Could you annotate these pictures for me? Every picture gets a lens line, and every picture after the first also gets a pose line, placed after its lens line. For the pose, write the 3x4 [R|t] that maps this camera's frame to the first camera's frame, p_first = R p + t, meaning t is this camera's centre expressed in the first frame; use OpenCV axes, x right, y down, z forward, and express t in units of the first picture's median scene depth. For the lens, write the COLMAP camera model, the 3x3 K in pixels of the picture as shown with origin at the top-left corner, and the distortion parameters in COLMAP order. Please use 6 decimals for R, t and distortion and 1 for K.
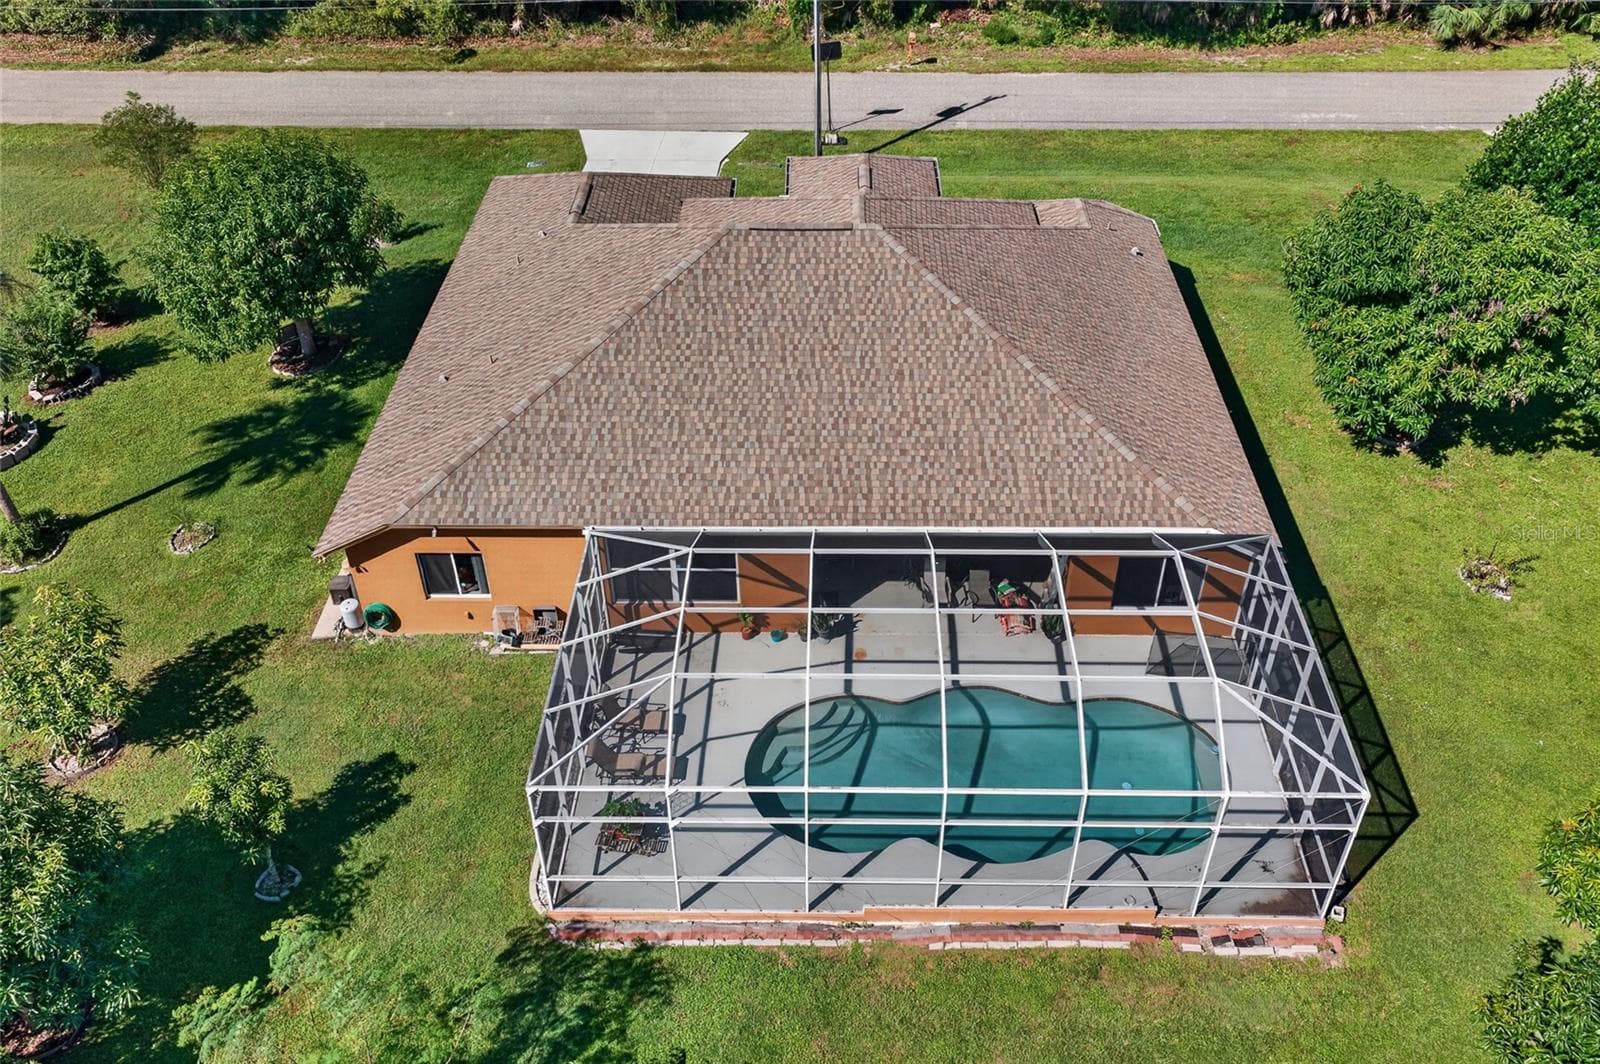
lens RADIAL K [[1344.0, 0, 805.6], [0, 1344.0, 505.8], [0, 0, 1]] dist [0.006018, 0.000342]
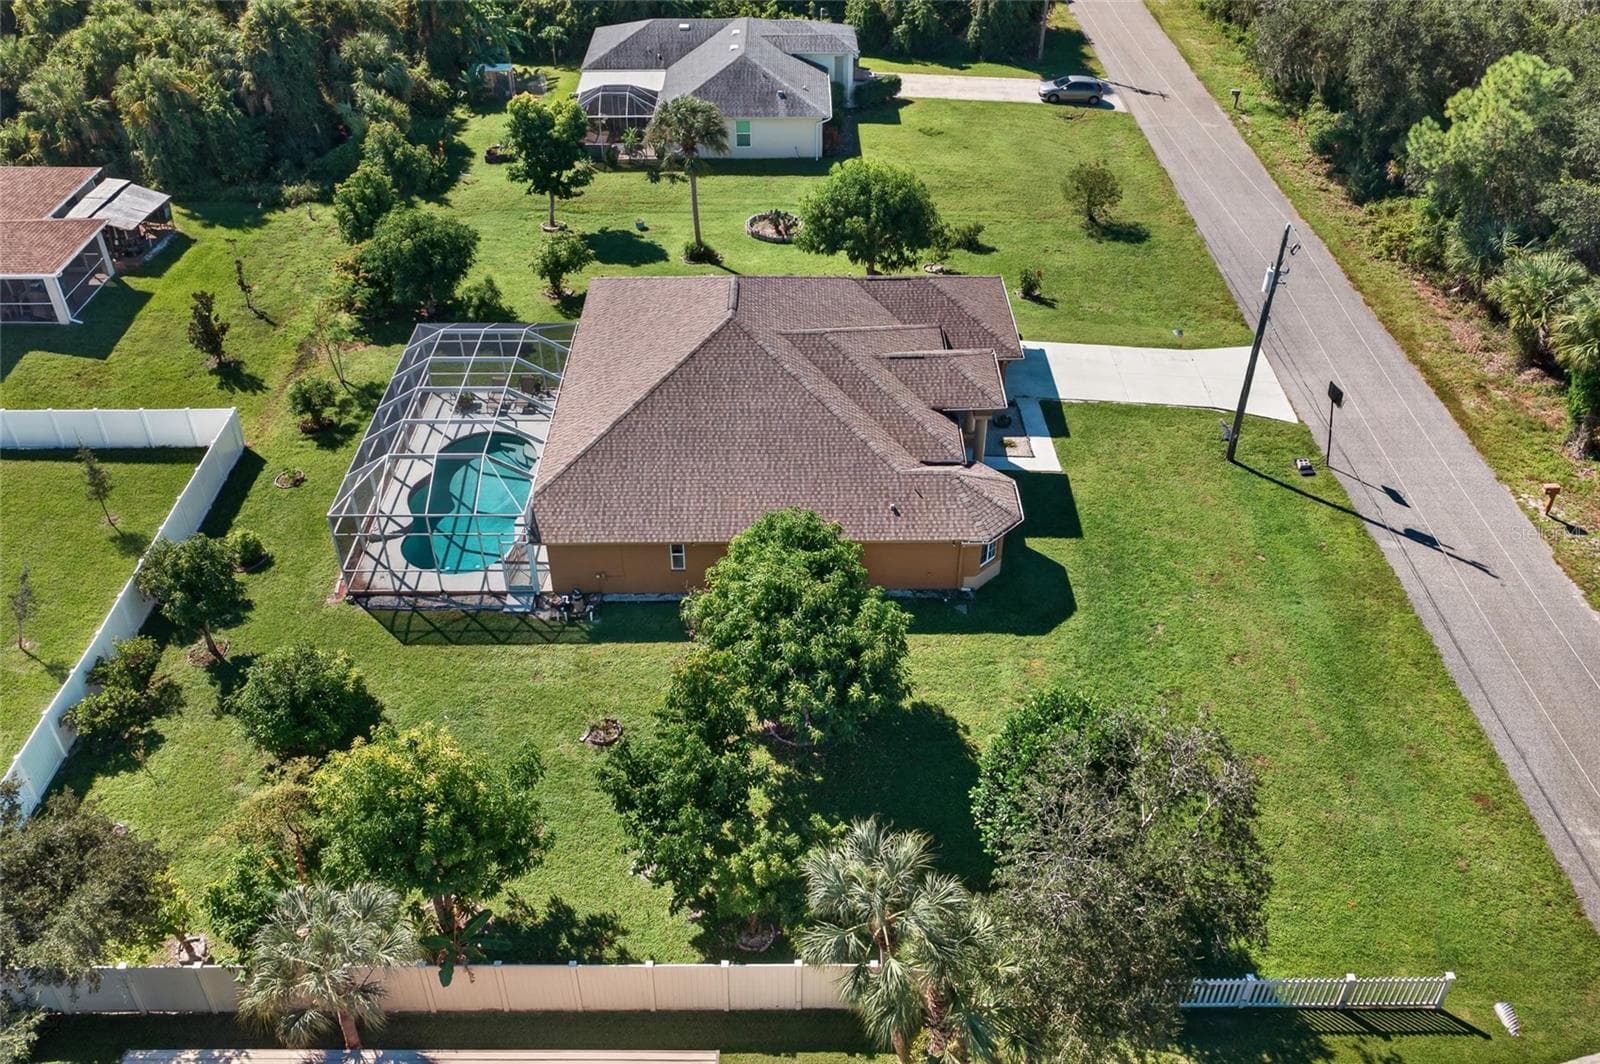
lens RADIAL K [[1344.0, 0, 805.6], [0, 1344.0, 505.8], [0, 0, 1]] dist [0.006018, 0.000342]
pose [[0.028595, 0.592435, -0.805110, 1.469480], [-0.611575, 0.647466, 0.454713, -0.831933], [0.790670, 0.479383, 0.380833, 0.534799]]
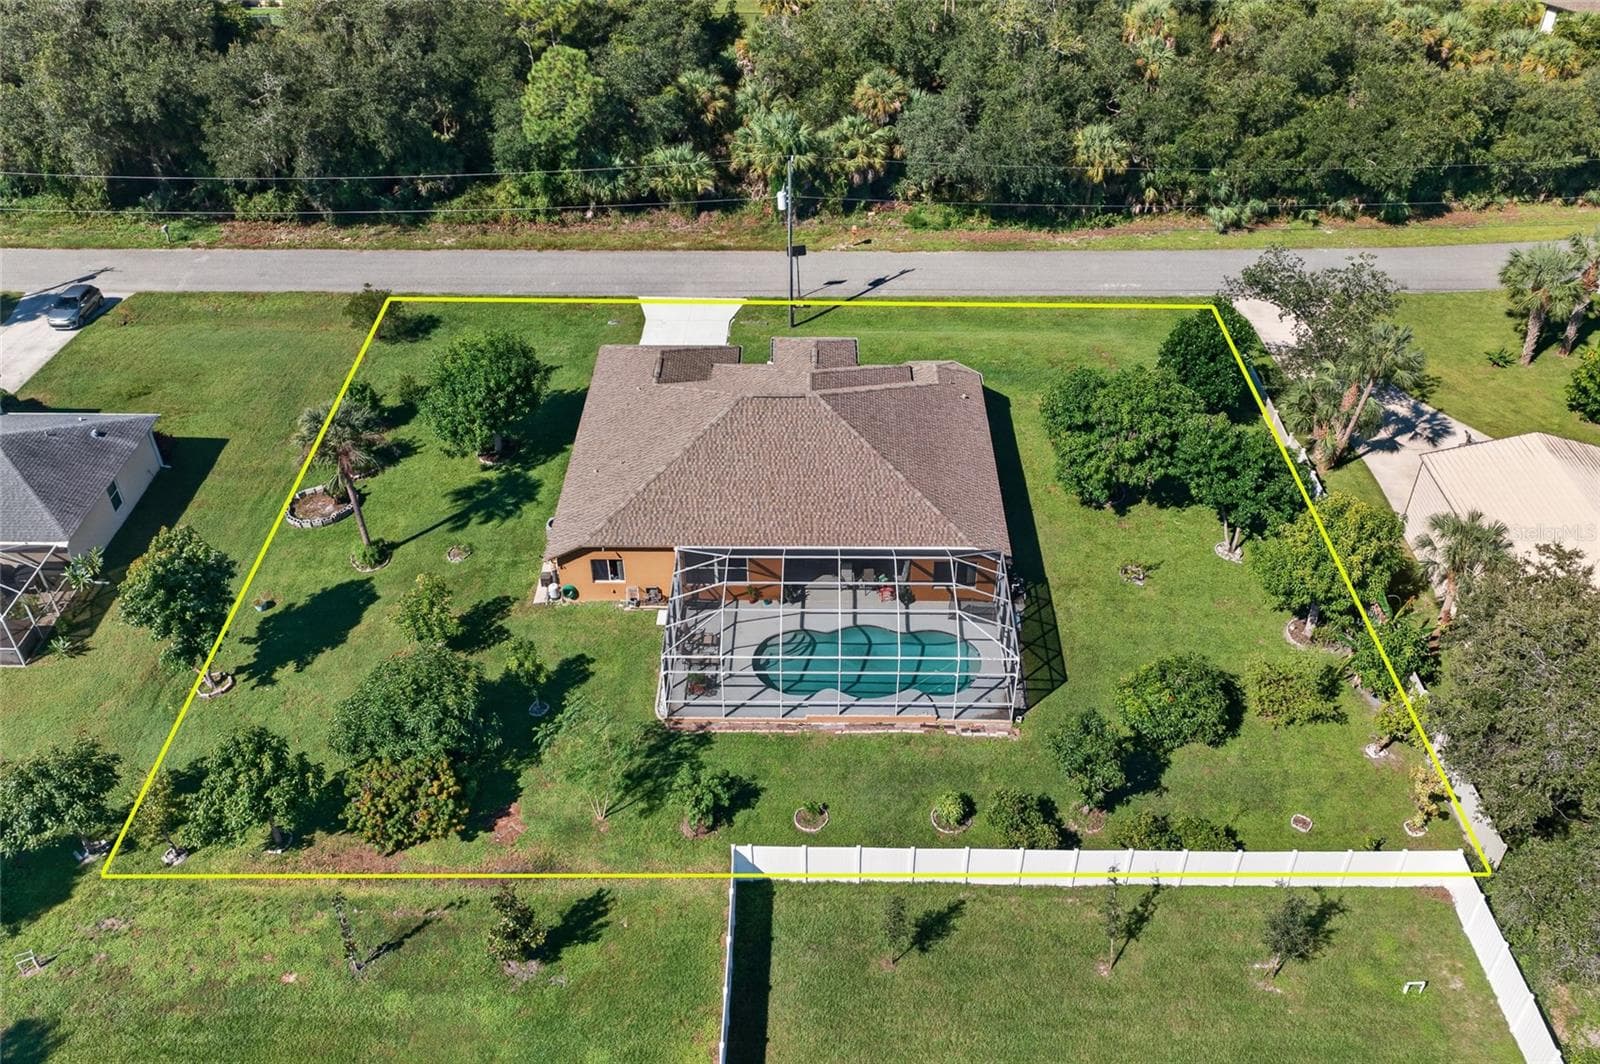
lens RADIAL K [[1344.0, 0, 805.6], [0, 1344.0, 505.8], [0, 0, 1]] dist [0.006018, 0.000342]
pose [[0.999921, 0.000312, 0.012560, 0.010563], [0.000011, 0.999669, -0.025724, 0.005486], [-0.012564, 0.025722, 0.999590, -0.955265]]
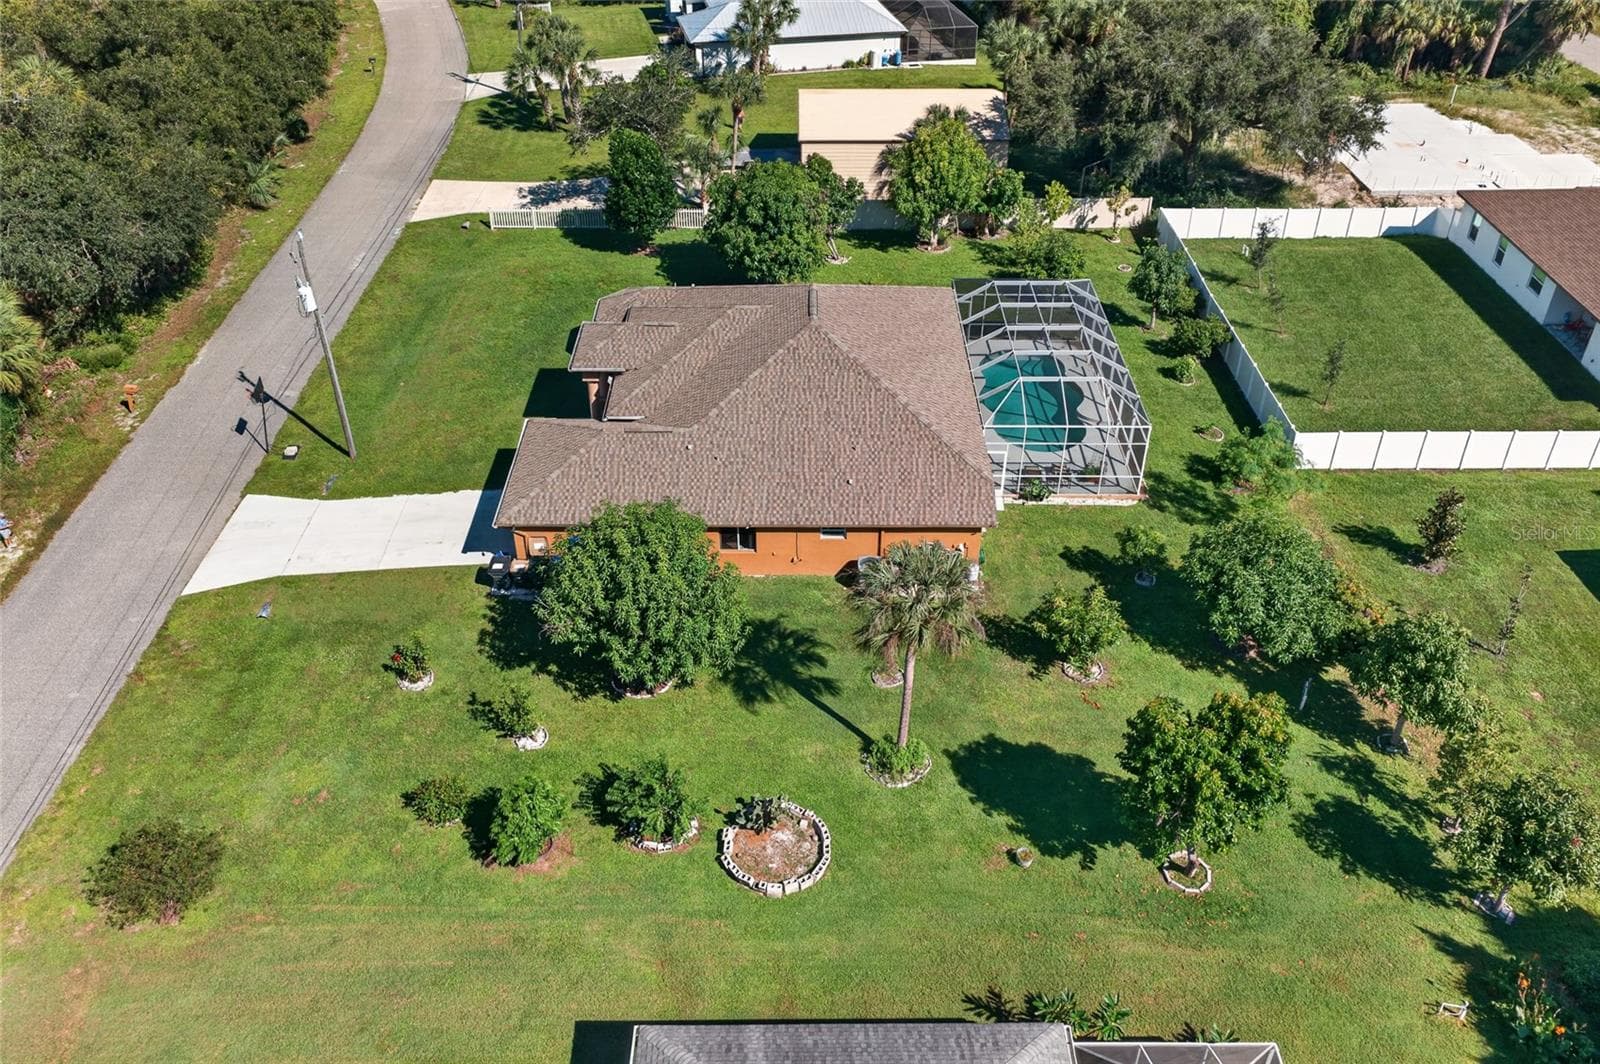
lens RADIAL K [[1344.0, 0, 805.6], [0, 1344.0, 505.8], [0, 0, 1]] dist [0.006018, 0.000342]
pose [[-0.024690, -0.562253, 0.826596, -1.611998], [0.610823, 0.646068, 0.457703, -0.842211], [-0.791382, 0.516205, 0.327486, 0.532533]]
